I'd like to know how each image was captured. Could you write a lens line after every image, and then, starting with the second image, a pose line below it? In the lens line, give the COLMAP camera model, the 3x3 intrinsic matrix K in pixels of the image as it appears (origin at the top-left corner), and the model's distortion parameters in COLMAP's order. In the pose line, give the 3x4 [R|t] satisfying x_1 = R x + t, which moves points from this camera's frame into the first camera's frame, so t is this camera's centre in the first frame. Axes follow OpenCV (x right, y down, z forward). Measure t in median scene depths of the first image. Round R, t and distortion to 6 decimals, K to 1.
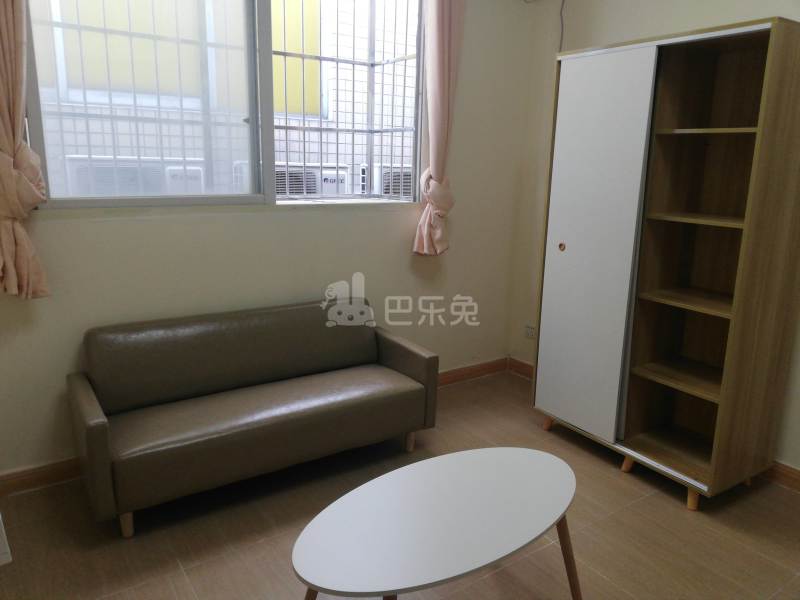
lens RADIAL K [[594.8, 0, 398.3], [0, 594.8, 296.6], [0, 0, 1]] dist [0.062287, -0.090323]
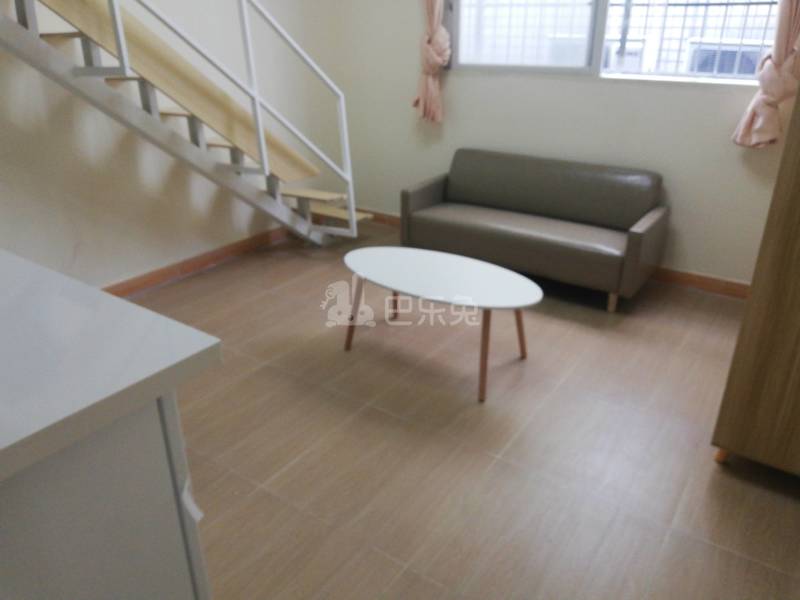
lens RADIAL K [[594.8, 0, 398.3], [0, 594.8, 296.6], [0, 0, 1]] dist [0.062287, -0.090323]
pose [[0.368490, 0.360282, -0.856979, 0.784055], [-0.214368, 0.929935, 0.298777, -0.024559], [0.904578, 0.073613, 0.419904, 0.208921]]
